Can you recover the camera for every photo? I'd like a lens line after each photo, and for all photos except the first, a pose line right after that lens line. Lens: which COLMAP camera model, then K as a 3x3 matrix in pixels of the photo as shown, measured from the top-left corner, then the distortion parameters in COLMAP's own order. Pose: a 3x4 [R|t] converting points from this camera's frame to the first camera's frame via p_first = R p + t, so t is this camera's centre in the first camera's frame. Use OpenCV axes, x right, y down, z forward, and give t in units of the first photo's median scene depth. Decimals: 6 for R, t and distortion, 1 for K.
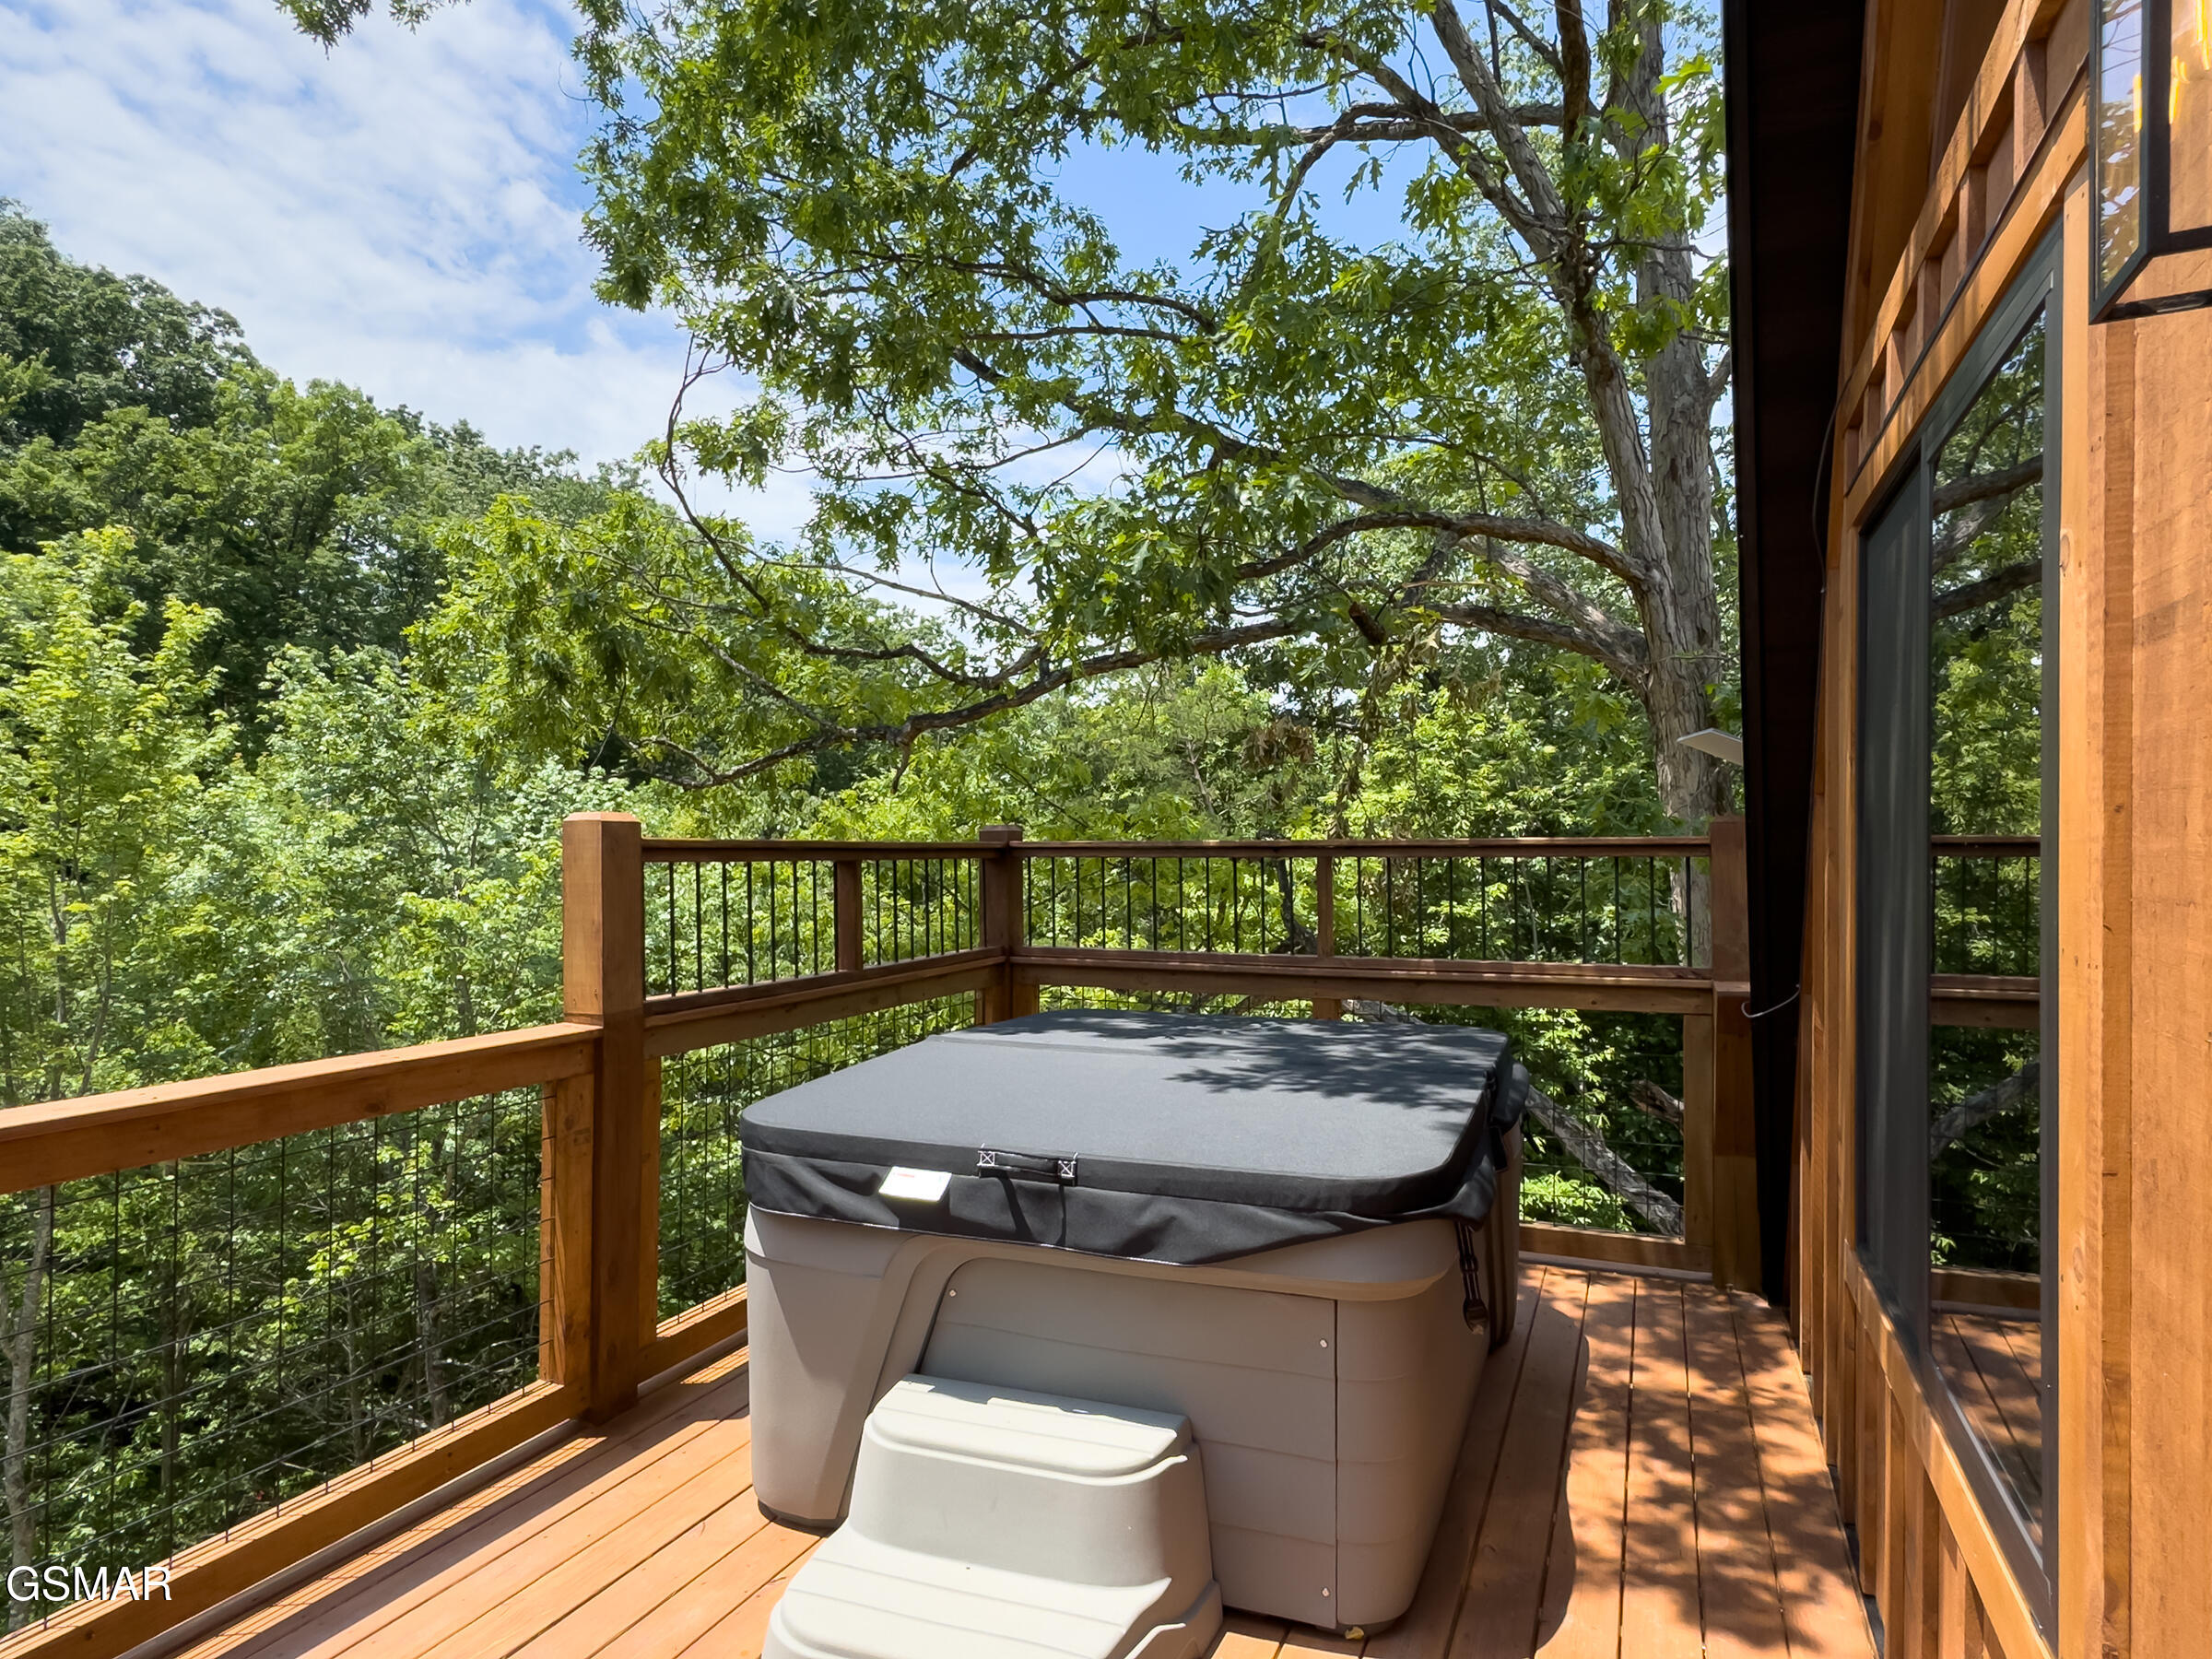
lens RADIAL K [[1291.8, 0, 1071.4], [0, 1291.8, 838.2], [0, 0, 1]] dist [0.042611, 0.002205]
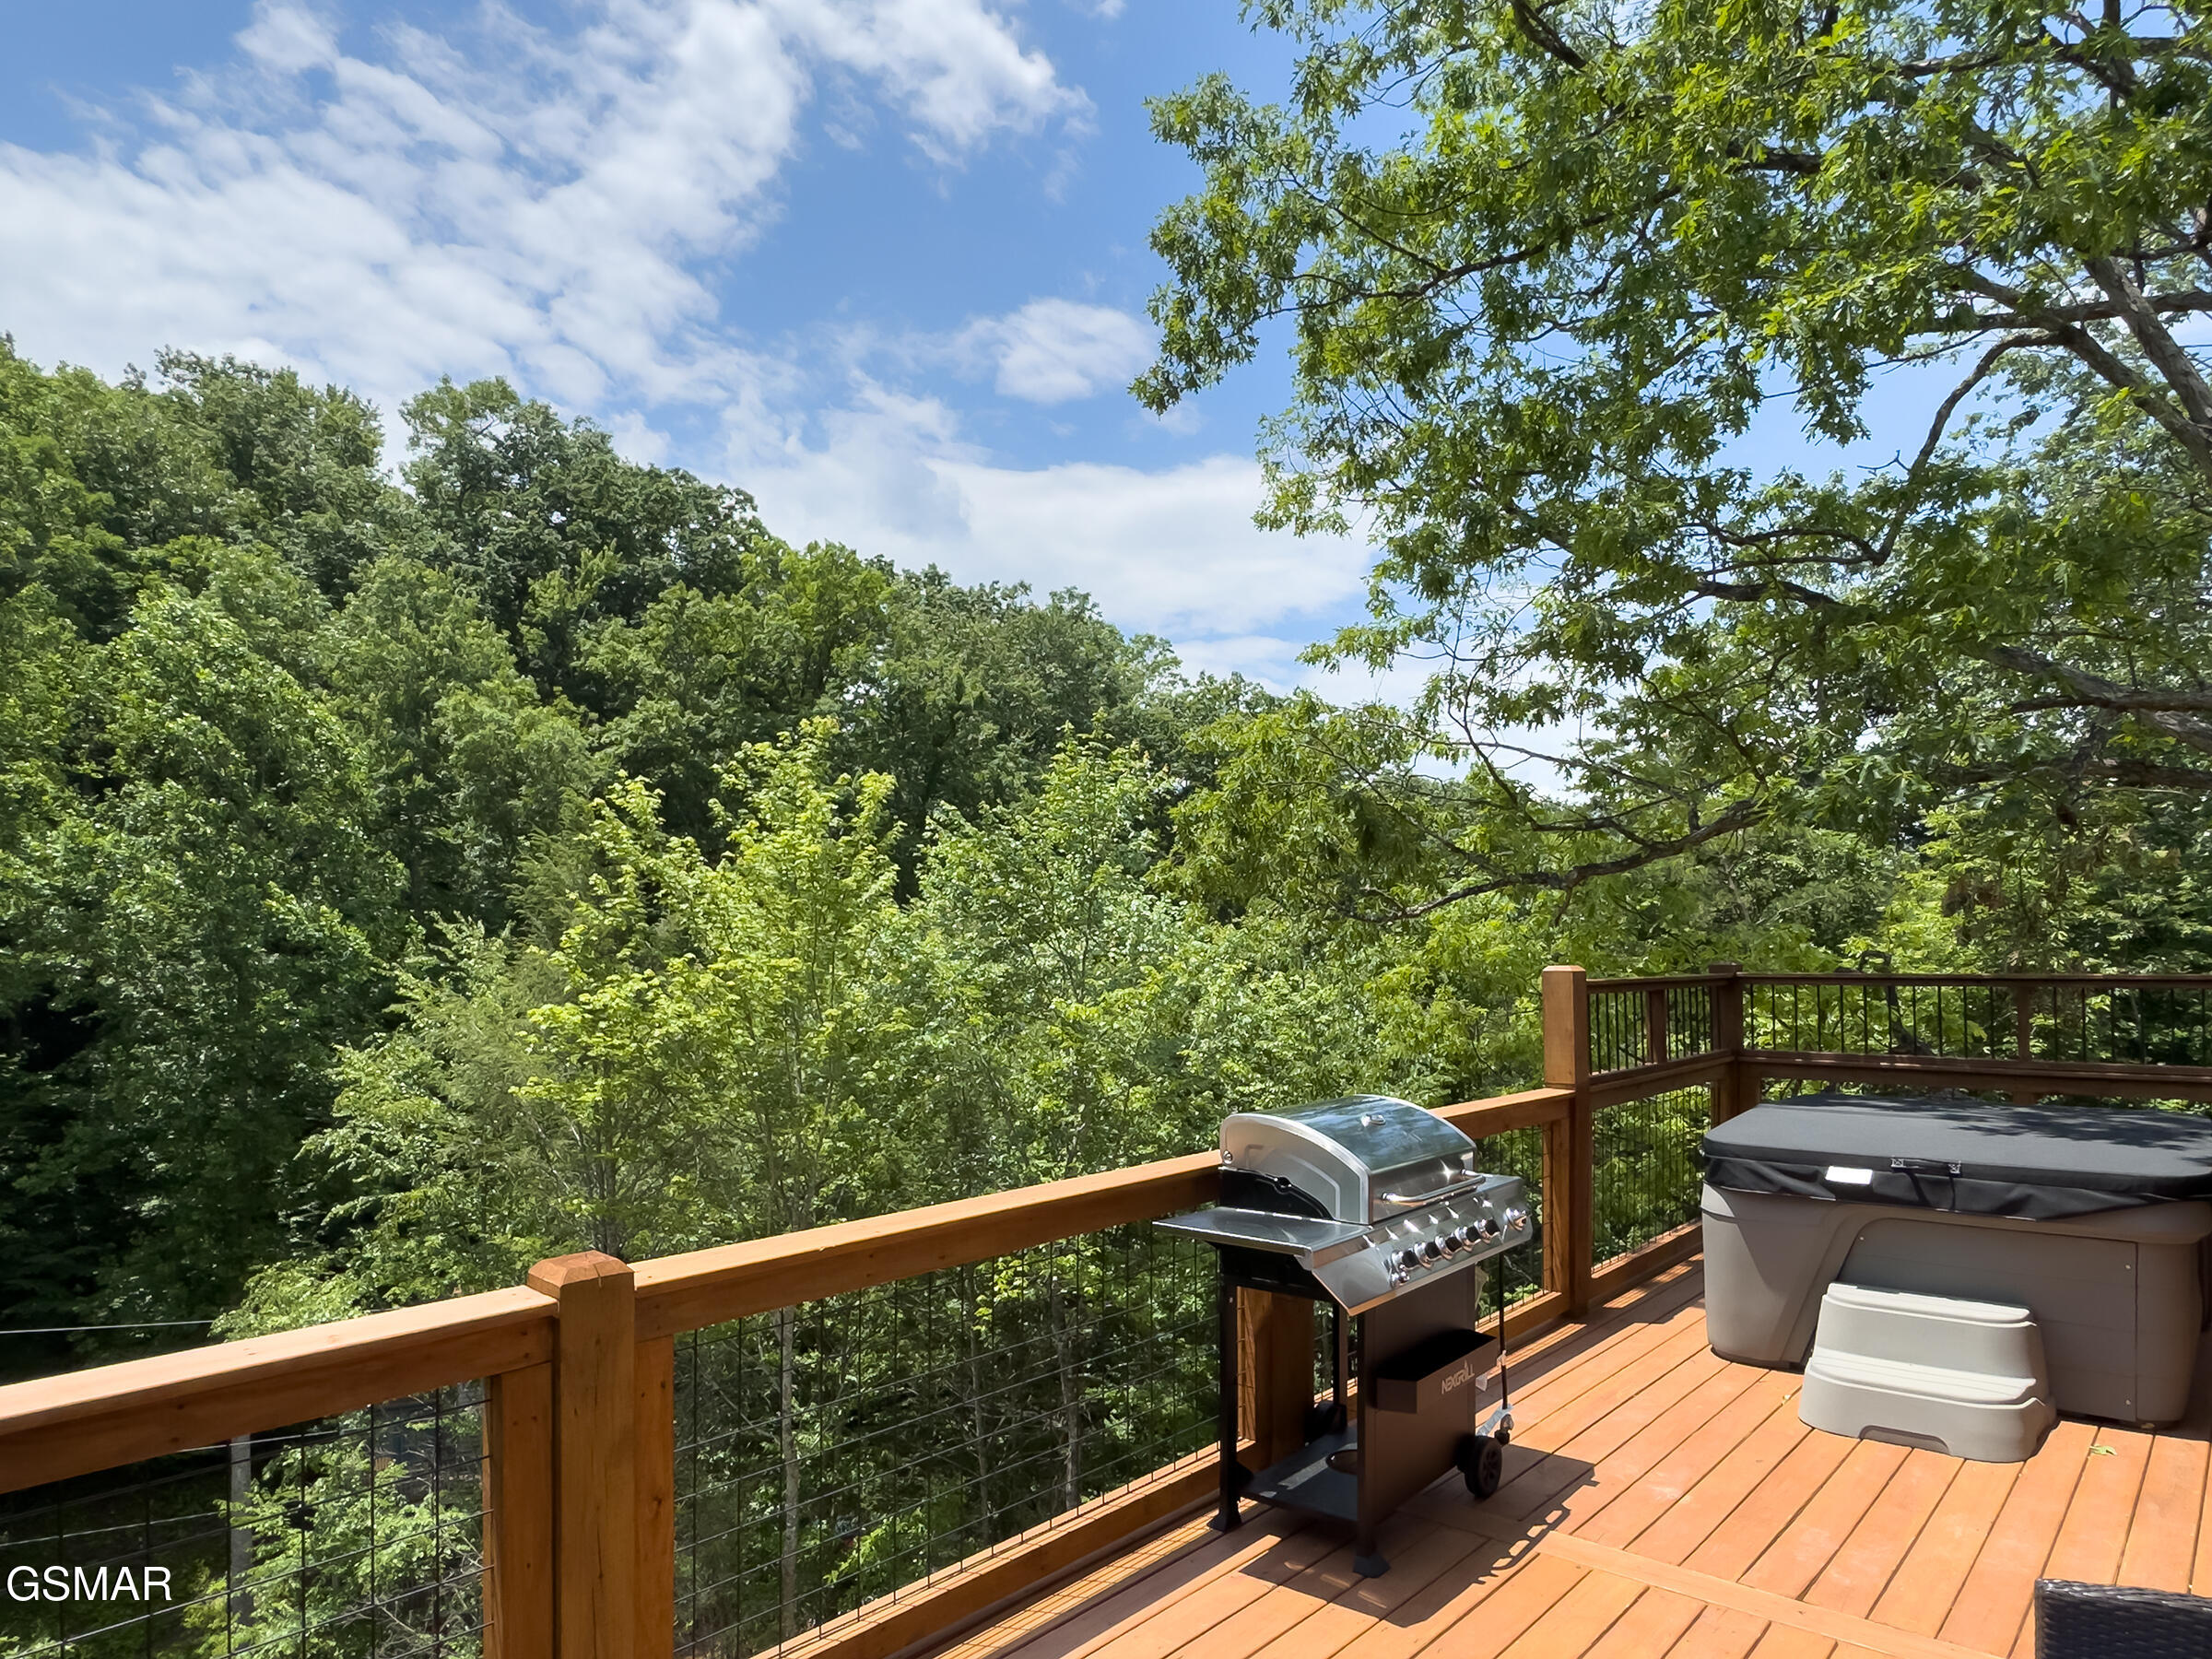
lens RADIAL K [[1300.0, 0, 1104.2], [0, 1300.0, 991.0], [0, 0, 1]] dist [-0.032295, 0.045394]
pose [[0.955712, -0.004038, -0.294277, -0.127286], [0.016130, 0.999122, 0.038676, -0.017747], [0.293862, -0.041710, 0.954937, -0.225613]]
